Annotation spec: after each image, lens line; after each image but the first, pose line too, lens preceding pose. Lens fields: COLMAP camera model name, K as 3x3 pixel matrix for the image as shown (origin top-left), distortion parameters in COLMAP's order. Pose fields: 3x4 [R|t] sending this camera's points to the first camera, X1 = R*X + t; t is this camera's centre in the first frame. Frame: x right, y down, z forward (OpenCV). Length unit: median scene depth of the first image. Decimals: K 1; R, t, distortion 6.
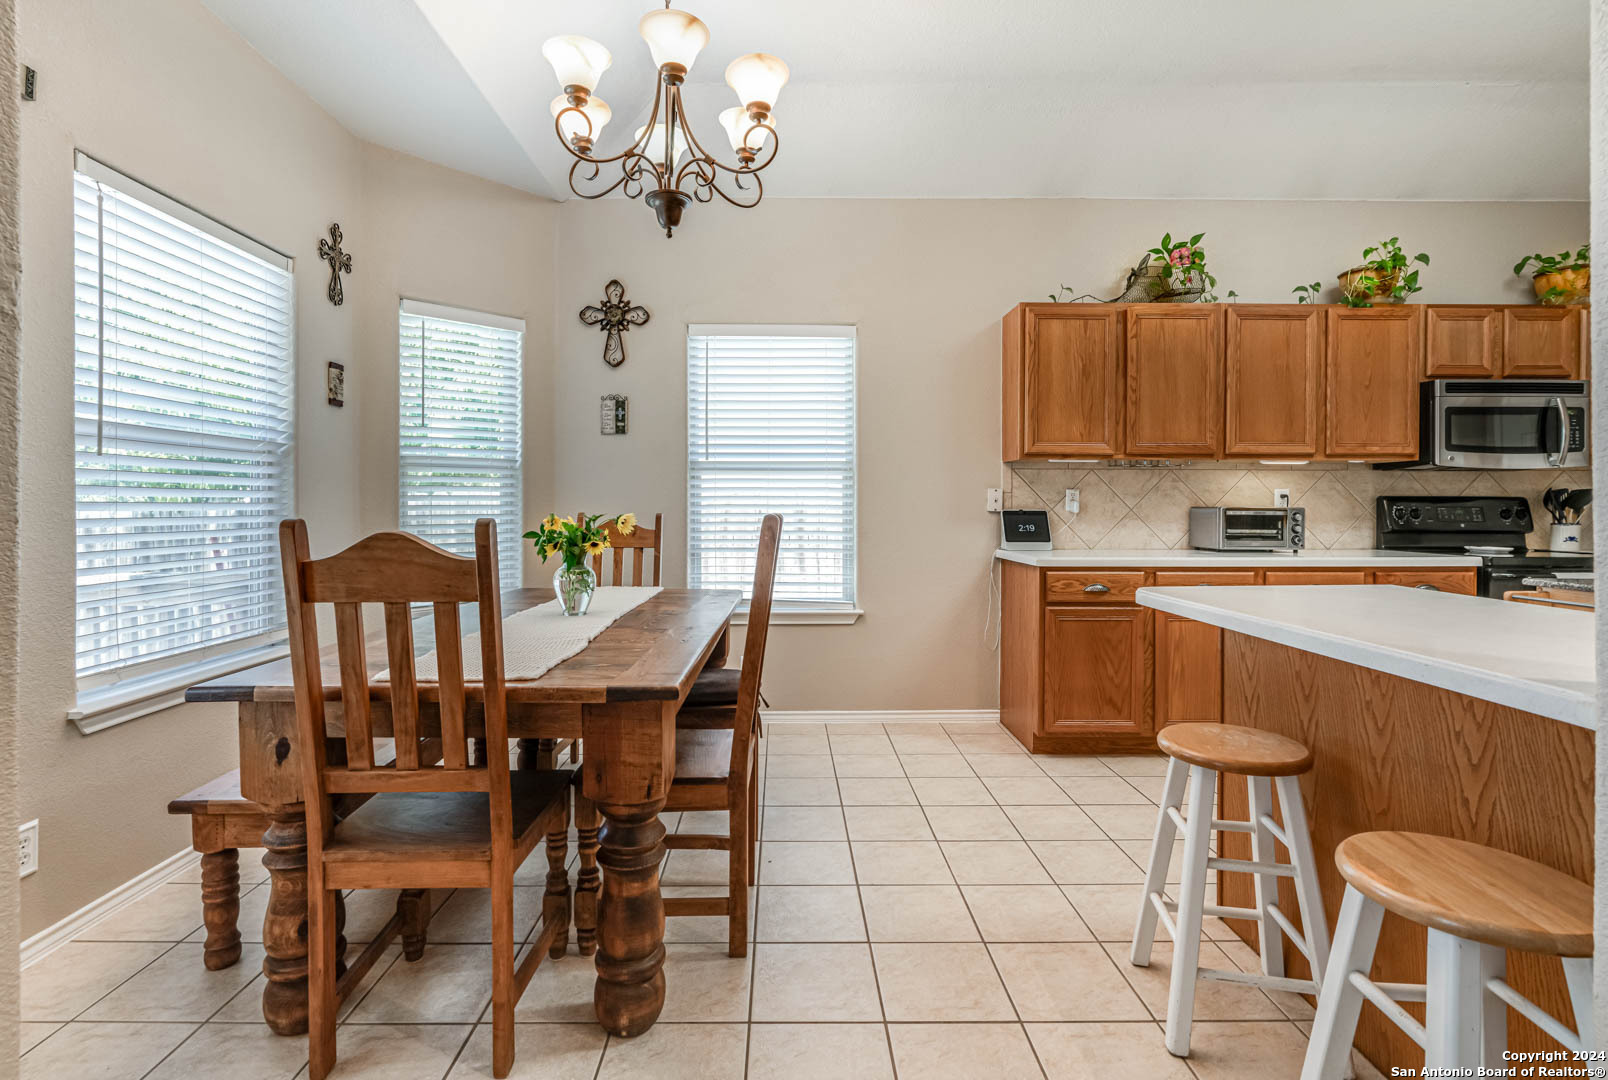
lens RADIAL K [[721.8, 0, 772.5], [0, 721.8, 508.7], [0, 0, 1]] dist [-0.003914, -0.000010]
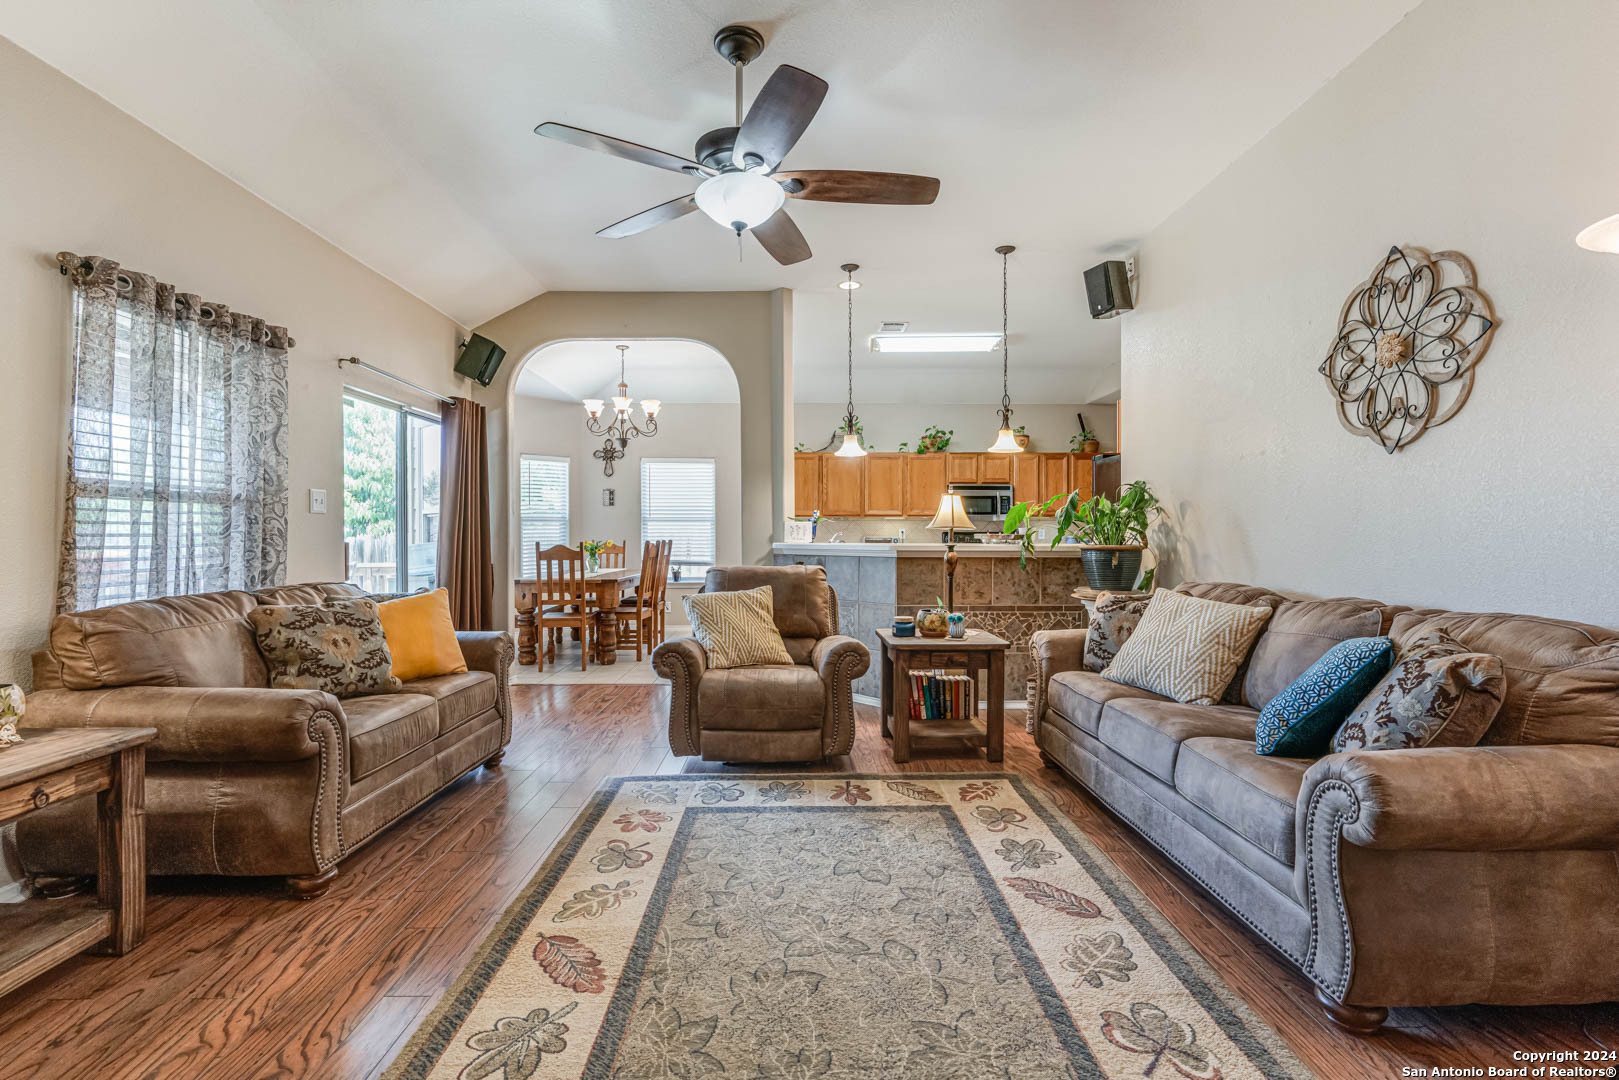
lens RADIAL K [[717.0, 0, 796.5], [0, 717.0, 537.1], [0, 0, 1]] dist [-0.015772, 0.006649]
pose [[0.999765, -0.001954, 0.021578, 0.350590], [0.001997, 0.999996, -0.001962, 0.000893], [-0.021574, 0.002005, 0.999765, -1.374138]]
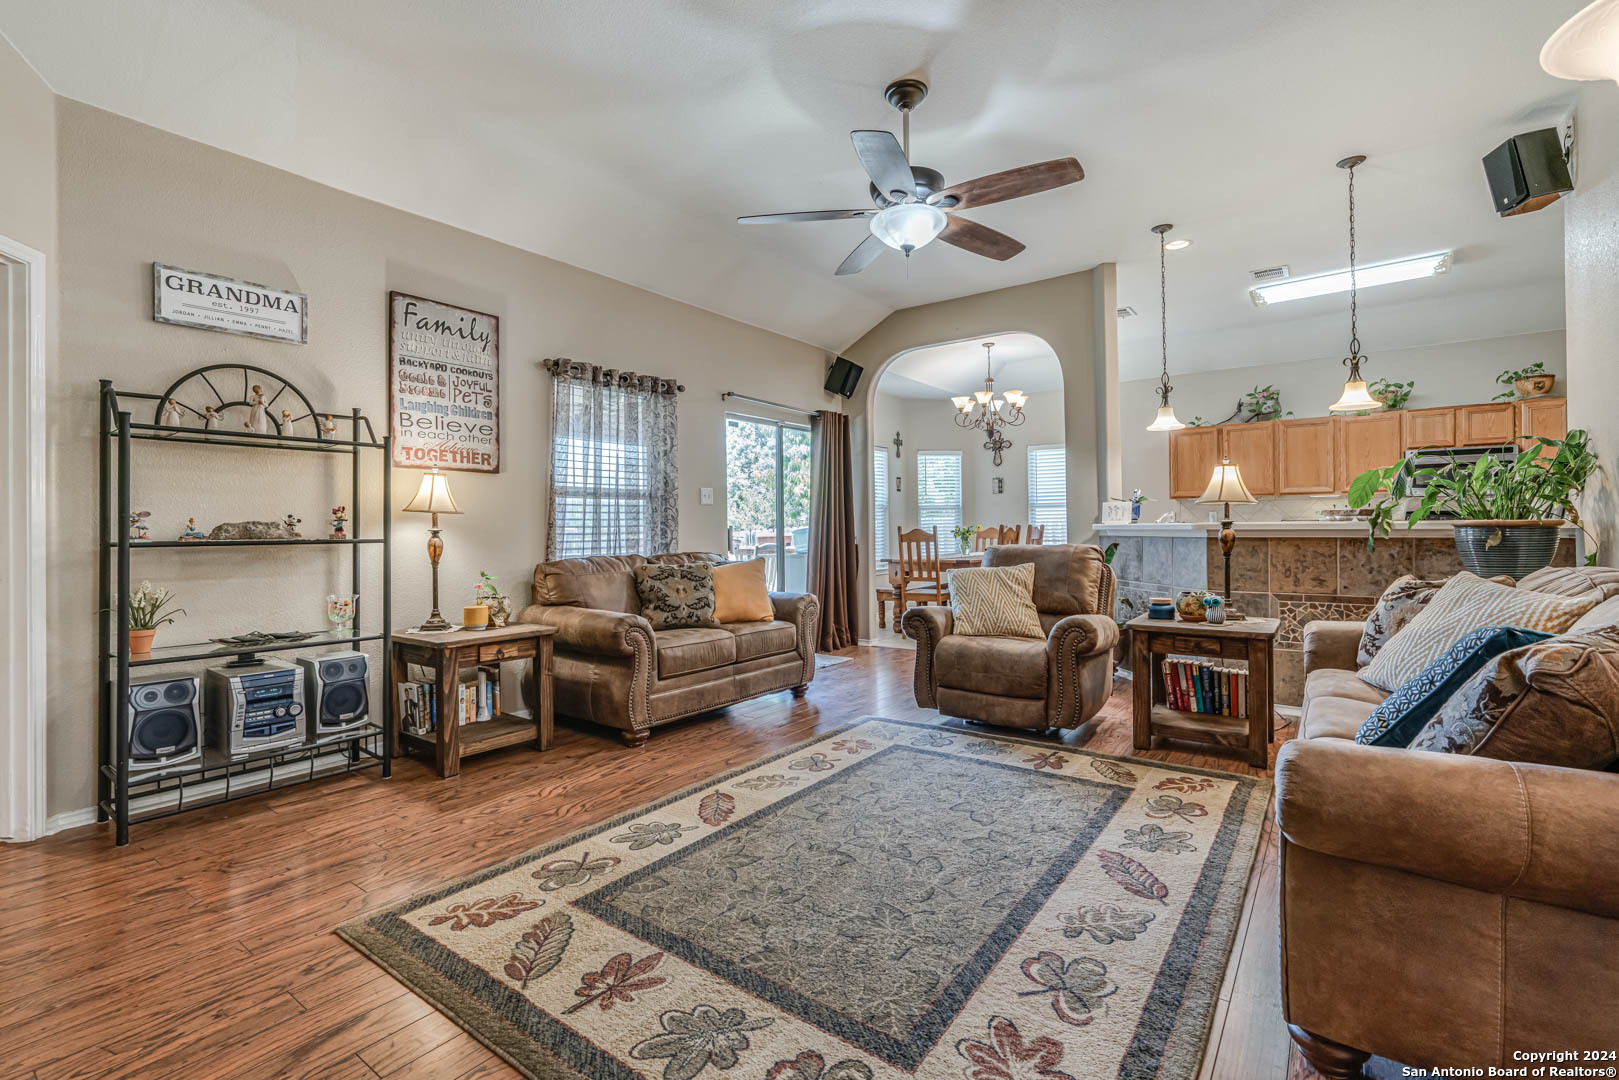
lens RADIAL K [[719.5, 0, 821.9], [0, 719.5, 523.5], [0, 0, 1]] dist [-0.014093, 0.008315]
pose [[0.820297, -0.013669, -0.571774, 0.722685], [0.008471, 0.999895, -0.011751, 0.021217], [0.571874, 0.004796, 0.820327, -1.406364]]
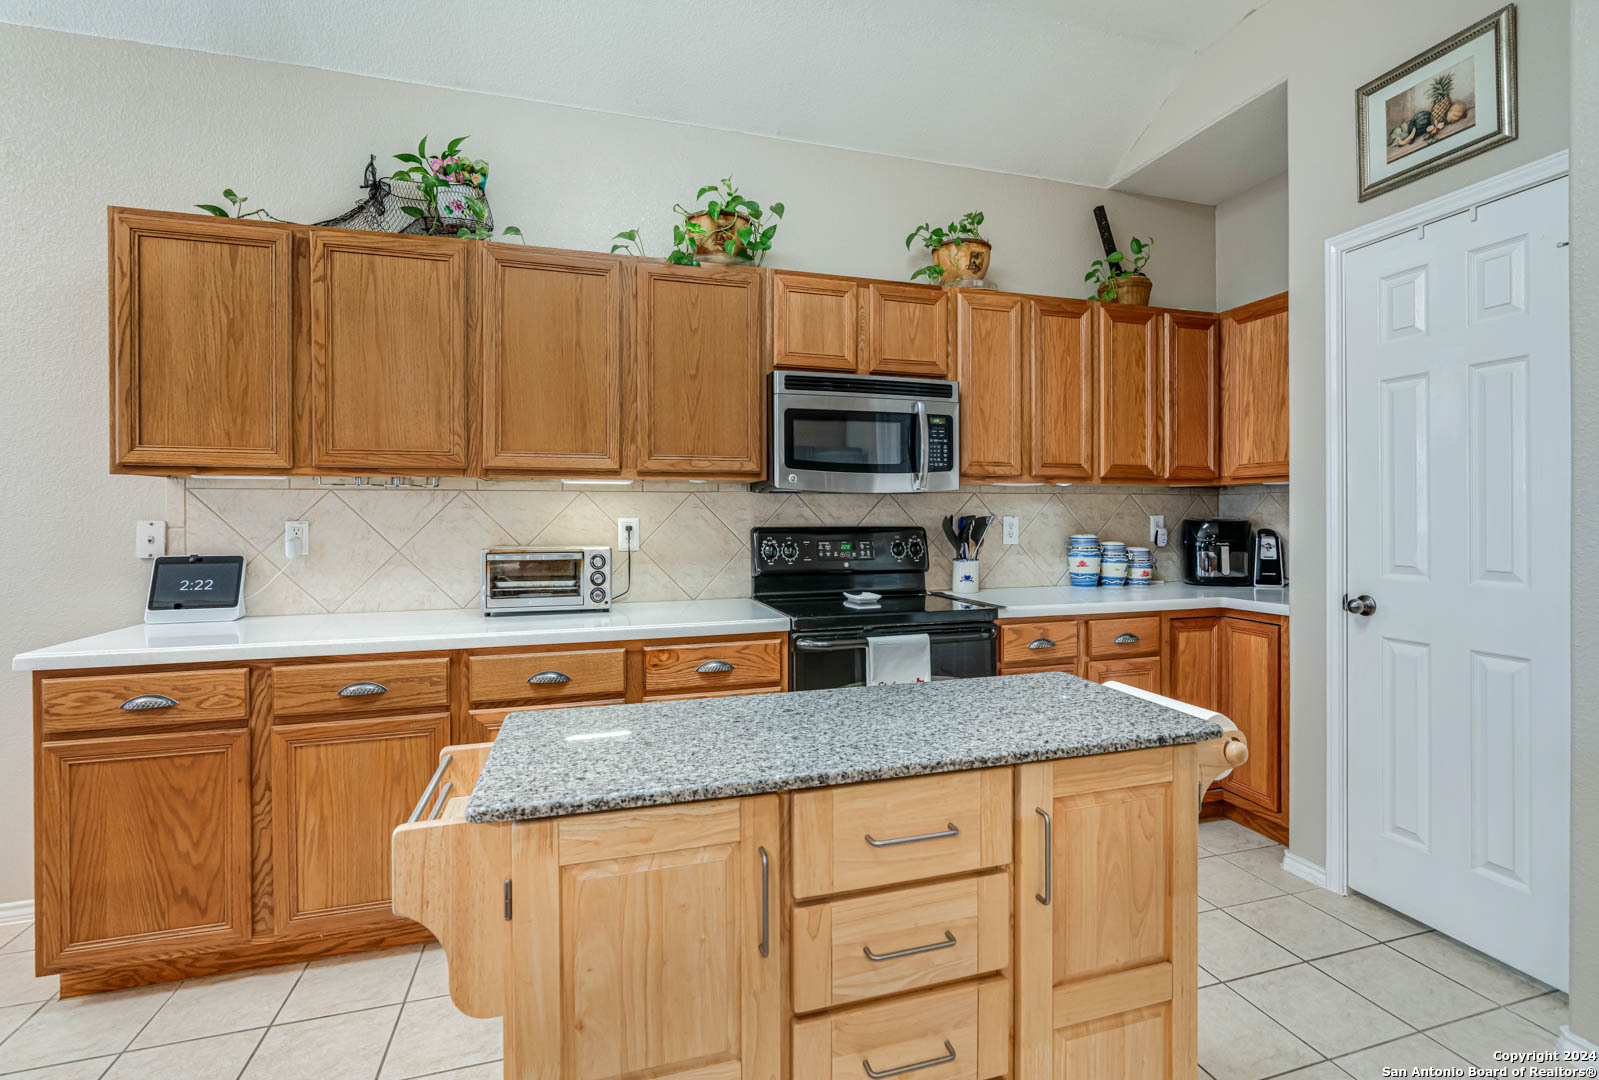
lens RADIAL K [[750.6, 0, 750.7], [0, 750.6, 520.4], [0, 0, 1]] dist [-0.009061, 0.000248]
pose [[0.956932, -0.007380, 0.290219, 0.663387], [0.007202, 0.999973, 0.001682, -0.027917], [-0.290224, 0.000481, 0.956959, 0.270145]]
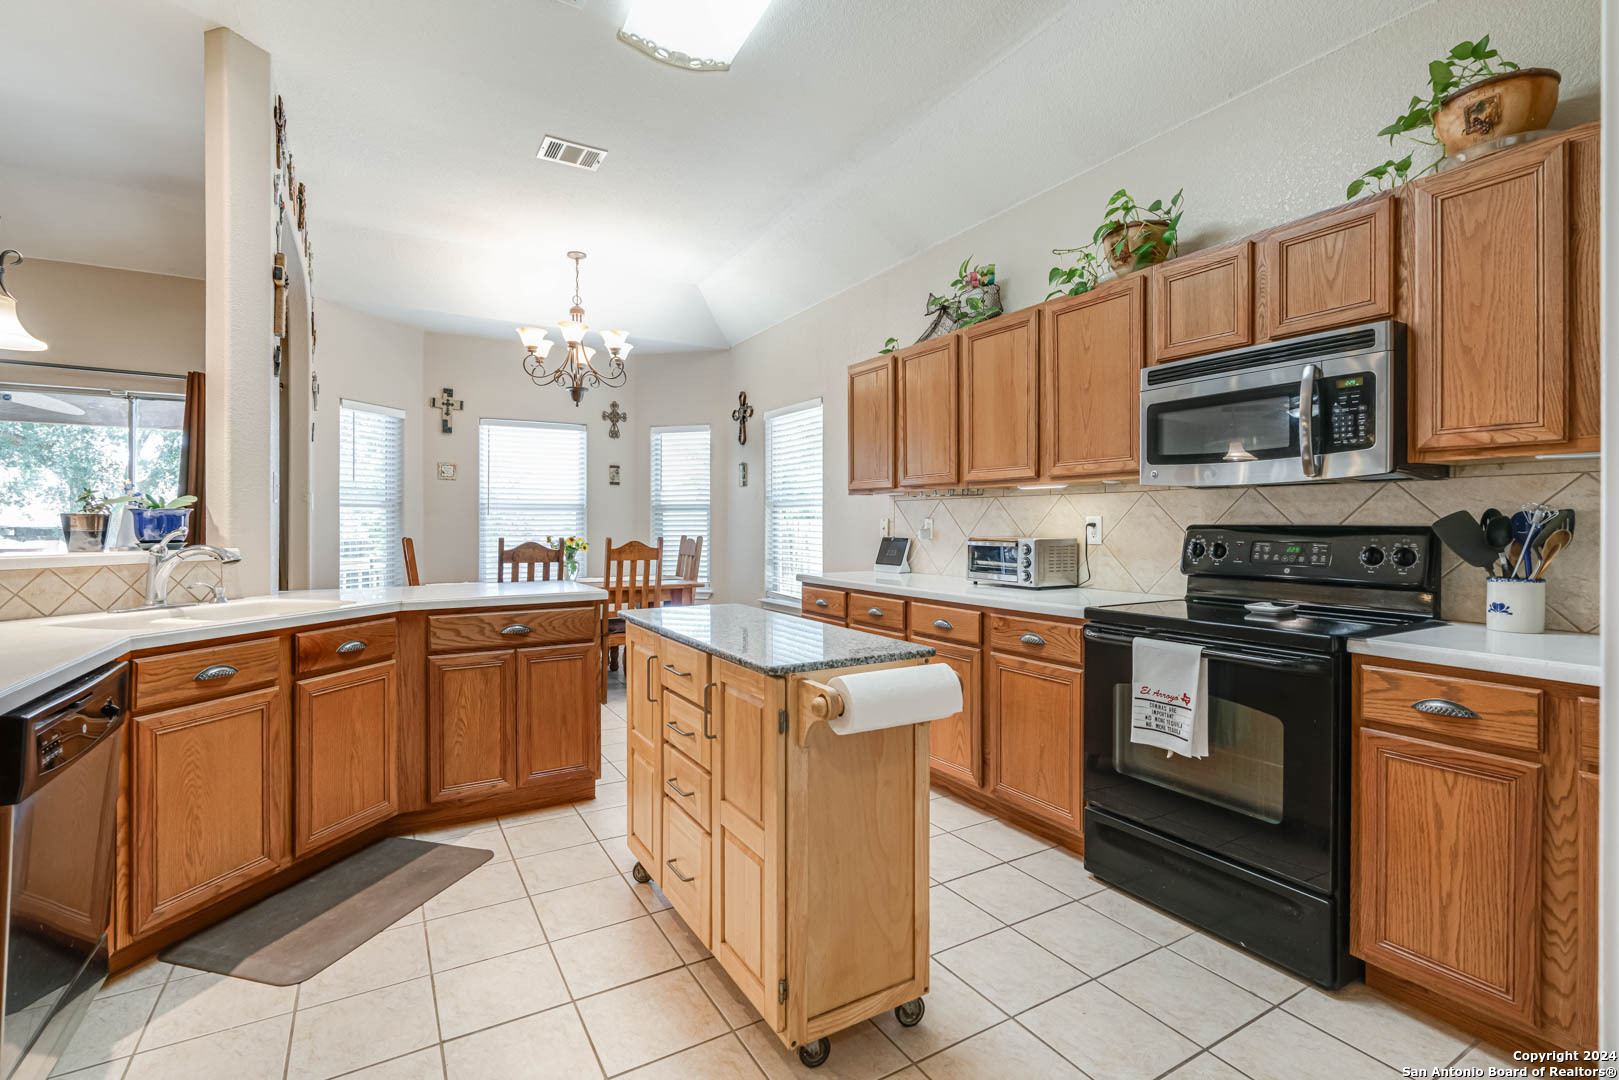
lens RADIAL K [[719.5, 0, 821.9], [0, 719.5, 523.5], [0, 0, 1]] dist [-0.014093, 0.008315]
pose [[0.530340, -0.001179, -0.847784, 1.350608], [-0.002749, 0.999991, -0.003110, -0.016853], [0.847780, 0.003980, 0.530333, 0.322698]]
